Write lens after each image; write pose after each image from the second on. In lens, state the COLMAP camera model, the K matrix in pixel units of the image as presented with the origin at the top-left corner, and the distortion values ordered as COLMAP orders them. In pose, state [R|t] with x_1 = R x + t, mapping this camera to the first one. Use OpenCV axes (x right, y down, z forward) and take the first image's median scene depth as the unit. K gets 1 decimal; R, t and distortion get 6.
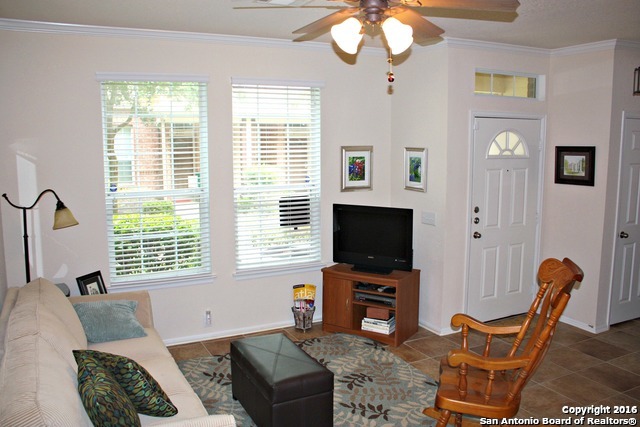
lens RADIAL K [[542.3, 0, 320.0], [0, 542.3, 213.5], [0, 0, 1]] dist [-0.080238, 0.003411]
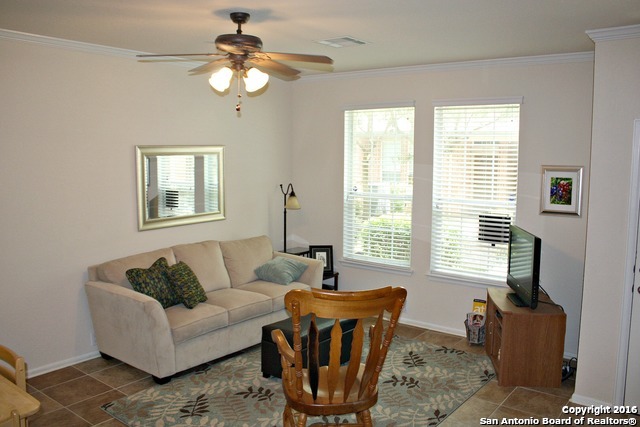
lens RADIAL K [[551.4, 0, 320.0], [0, 551.4, 213.5], [0, 0, 1]] dist [-0.083383, 0.011716]
pose [[0.435270, 0.112148, -0.893288, 0.728009], [-0.127552, 0.989884, 0.062123, -0.053496], [0.891219, 0.086900, 0.445171, 0.265795]]
